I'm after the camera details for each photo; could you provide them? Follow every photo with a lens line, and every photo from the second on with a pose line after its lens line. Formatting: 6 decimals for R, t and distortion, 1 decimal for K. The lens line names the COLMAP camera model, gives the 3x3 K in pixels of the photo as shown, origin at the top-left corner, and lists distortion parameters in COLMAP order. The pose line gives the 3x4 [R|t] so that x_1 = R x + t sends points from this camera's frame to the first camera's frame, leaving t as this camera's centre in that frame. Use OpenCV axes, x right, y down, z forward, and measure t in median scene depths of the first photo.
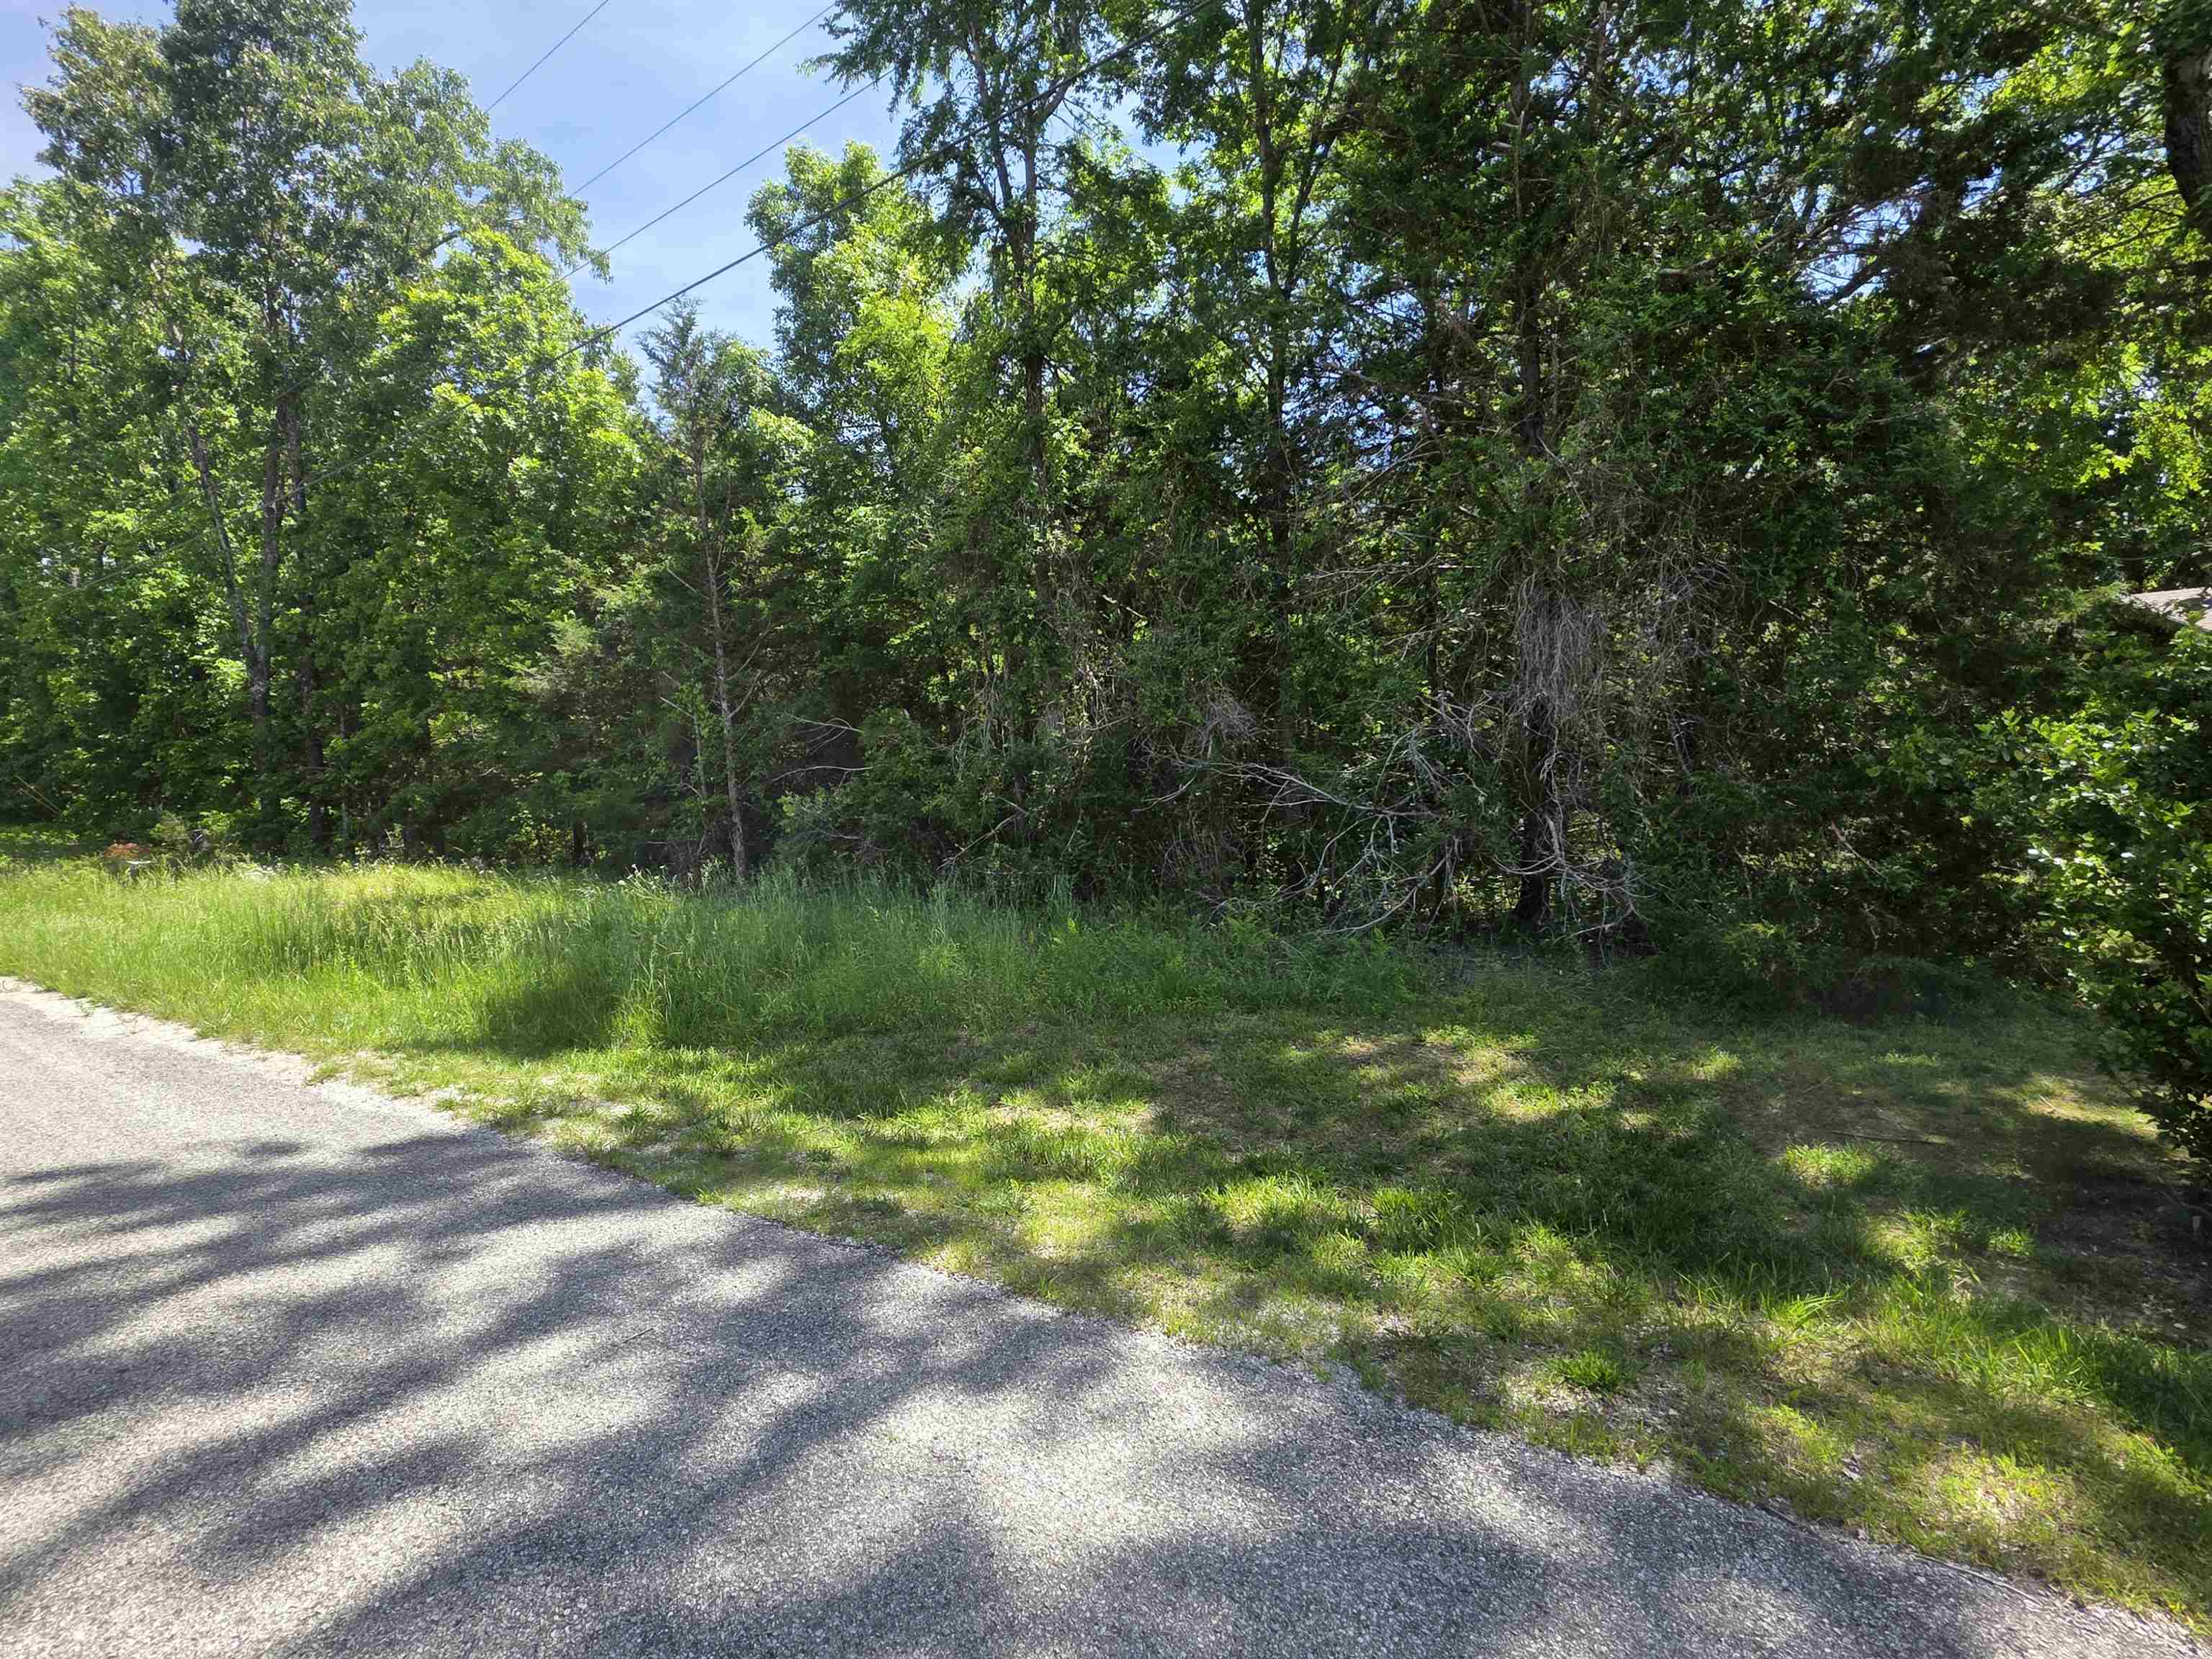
lens RADIAL K [[884.2, 0, 1102.7], [0, 884.2, 827.2], [0, 0, 1]] dist [0.015649, -0.000191]
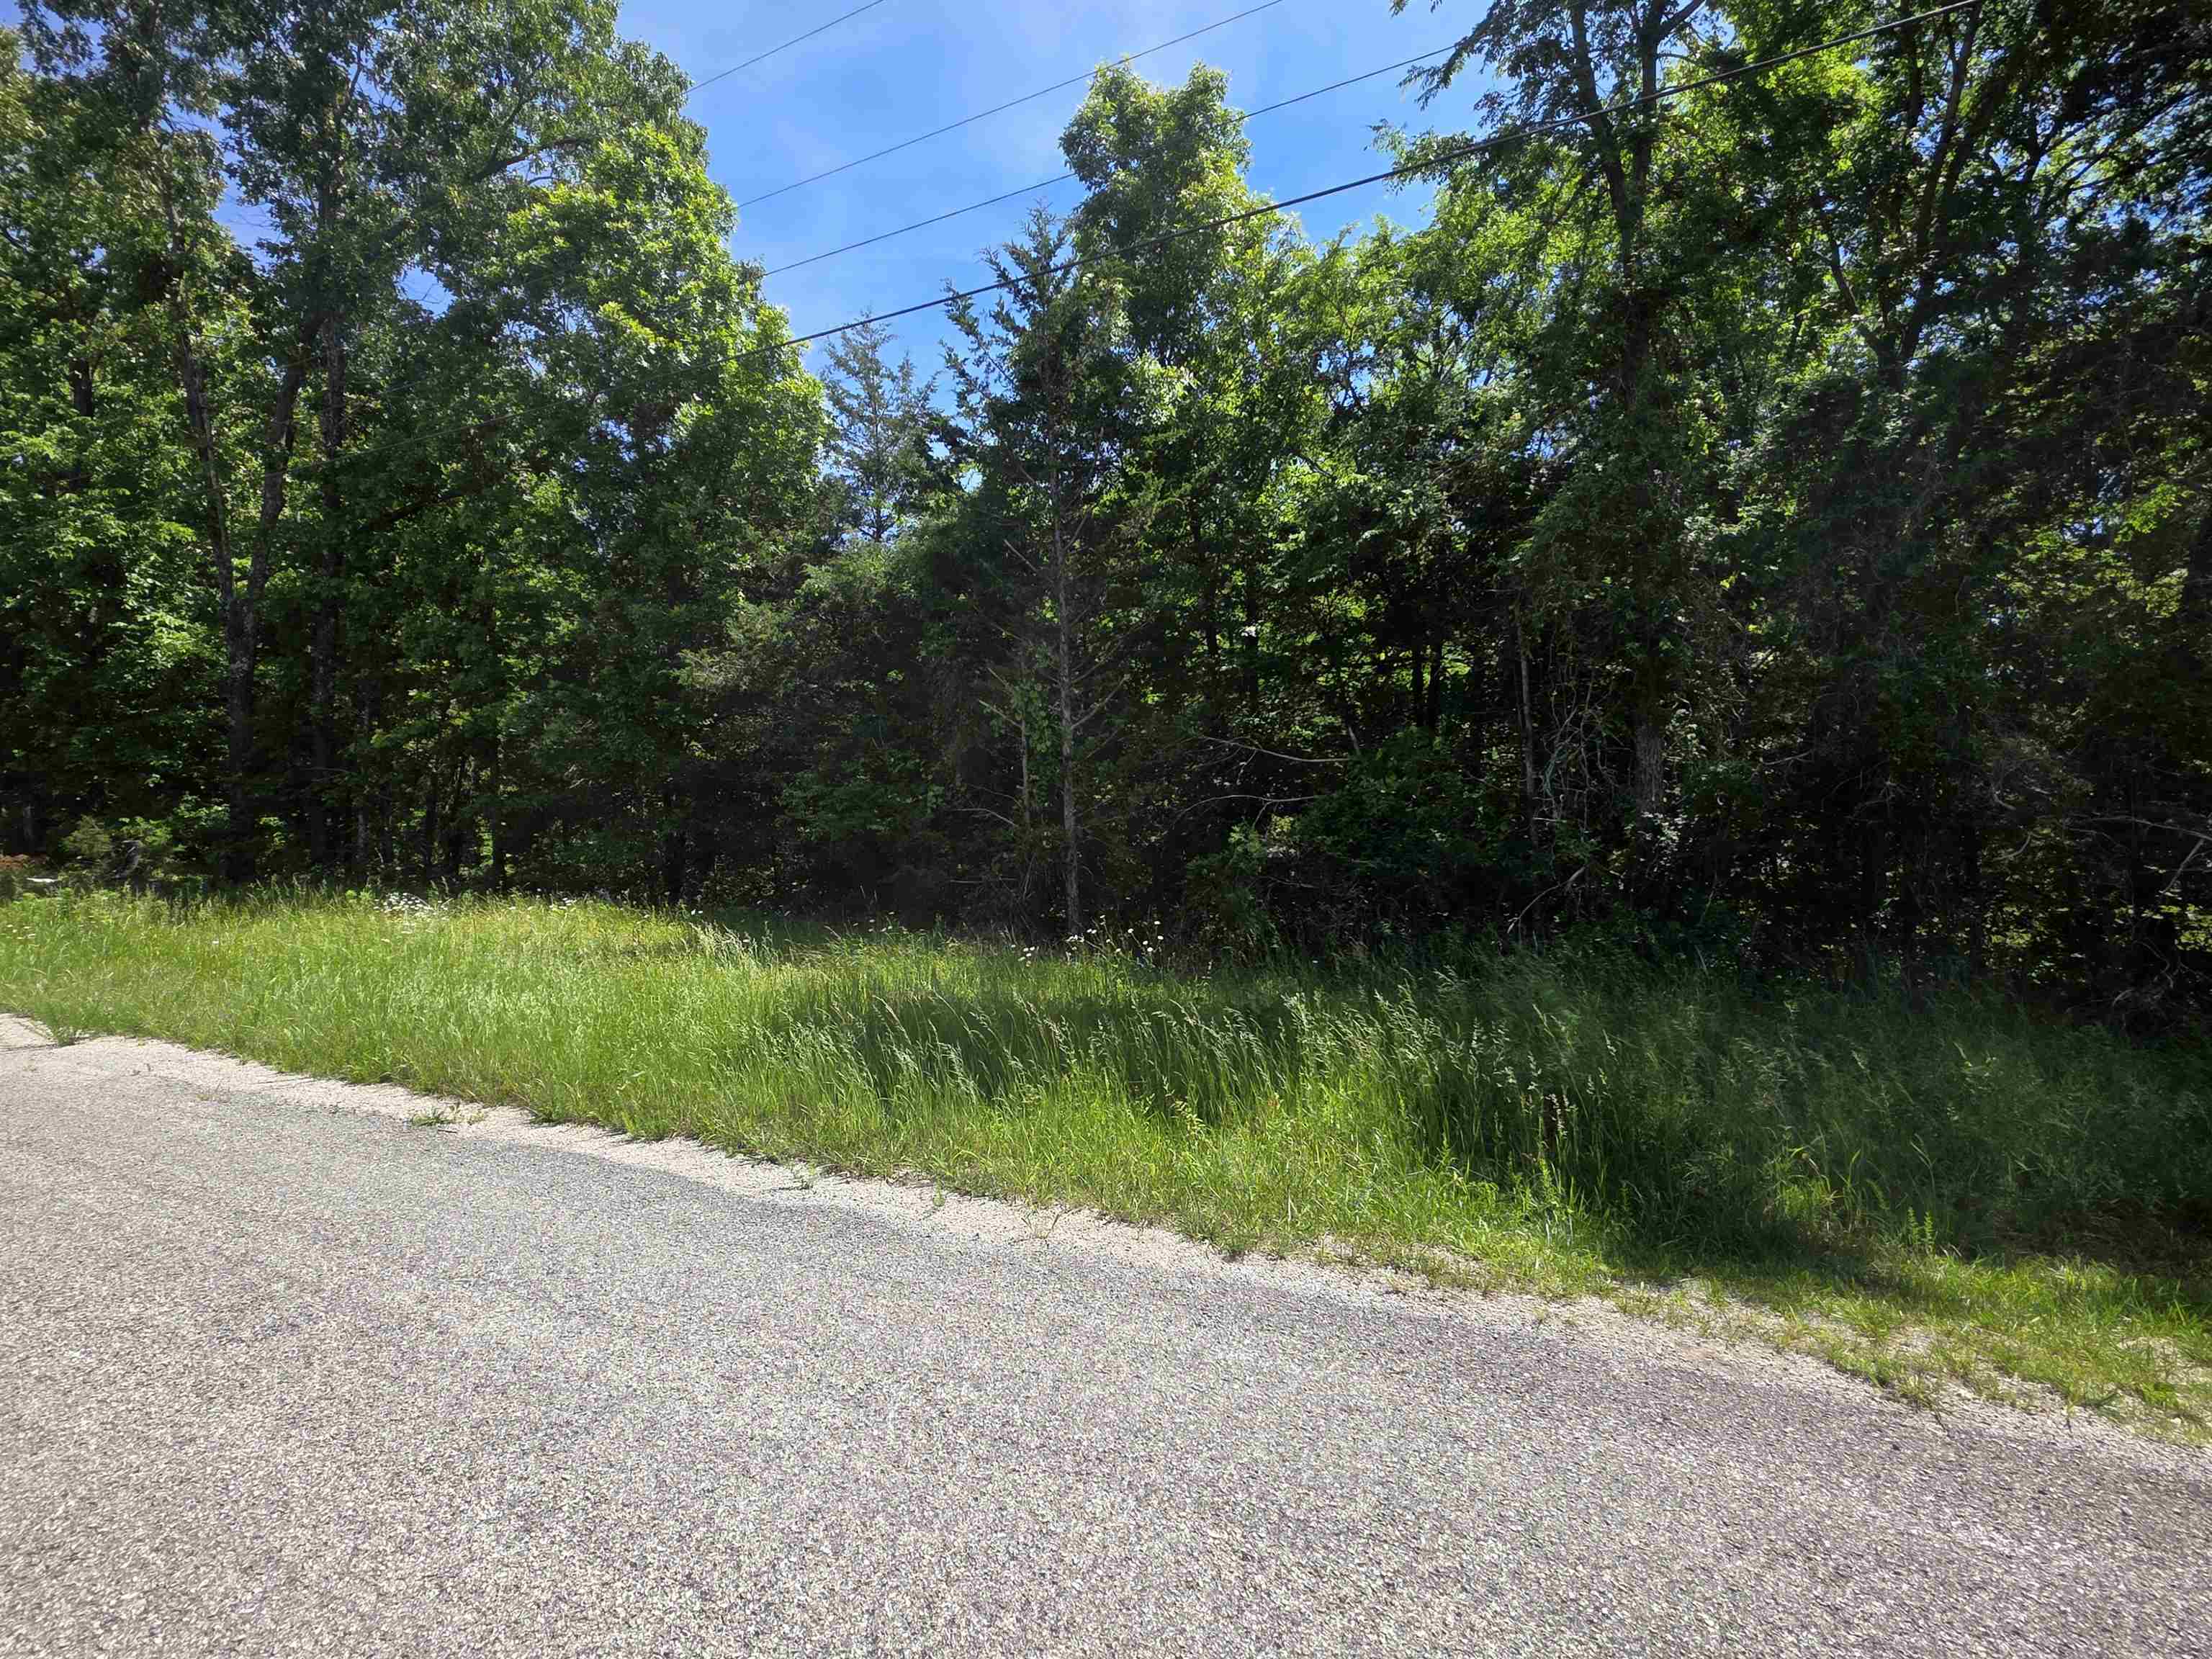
lens RADIAL K [[884.2, 0, 1108.4], [0, 884.2, 834.2], [0, 0, 1]] dist [0.015649, -0.000191]
pose [[0.991264, 0.035009, 0.127159, -0.358702], [-0.030561, 0.998857, -0.036759, 0.000036], [-0.128300, 0.032552, 0.991201, 0.151621]]
